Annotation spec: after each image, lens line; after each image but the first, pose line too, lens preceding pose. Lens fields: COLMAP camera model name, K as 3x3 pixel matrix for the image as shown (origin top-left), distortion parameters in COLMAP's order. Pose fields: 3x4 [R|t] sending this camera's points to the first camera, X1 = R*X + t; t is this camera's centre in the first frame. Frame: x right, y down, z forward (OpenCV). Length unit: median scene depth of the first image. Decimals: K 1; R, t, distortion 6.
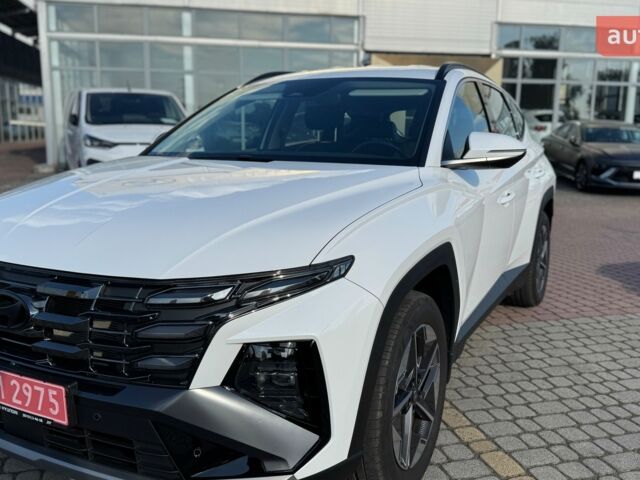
lens RADIAL K [[598.1, 0, 323.5], [0, 598.1, 239.9], [0, 0, 1]] dist [0.105175, -0.179760]
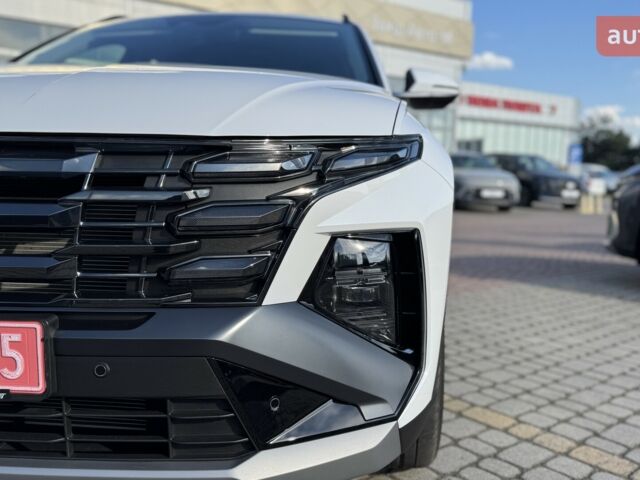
lens RADIAL K [[591.7, 0, 318.2], [0, 591.7, 244.1], [0, 0, 1]] dist [0.149676, -0.286769]
pose [[0.924029, -0.034252, 0.380785, -0.376006], [0.058342, 0.996947, -0.051898, 0.200679], [-0.377844, 0.070171, 0.923206, 0.349866]]
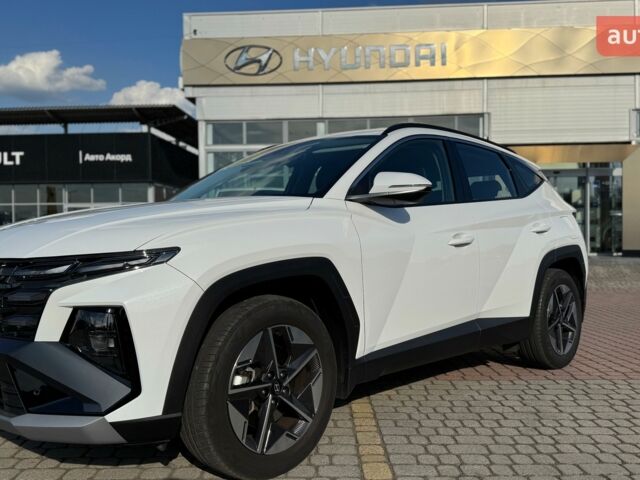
lens RADIAL K [[591.7, 0, 318.2], [0, 591.7, 244.1], [0, 0, 1]] dist [0.149676, -0.286769]
pose [[0.960427, -0.012922, -0.278233, 0.677935], [-0.032712, 0.986778, -0.158745, 0.208696], [0.276605, 0.161565, 0.947305, -0.096675]]
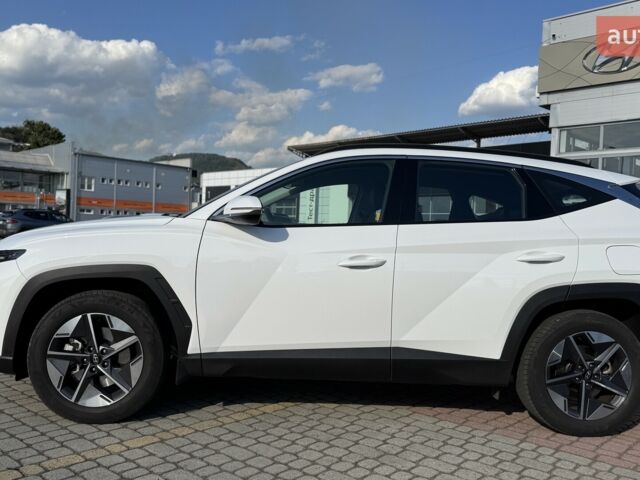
lens RADIAL K [[591.7, 0, 318.2], [0, 591.7, 244.1], [0, 0, 1]] dist [0.149676, -0.286769]
pose [[0.533169, 0.024428, -0.845656, 2.160136], [-0.187240, 0.978202, -0.089794, 0.006293], [0.825029, 0.206216, 0.526121, 0.762417]]
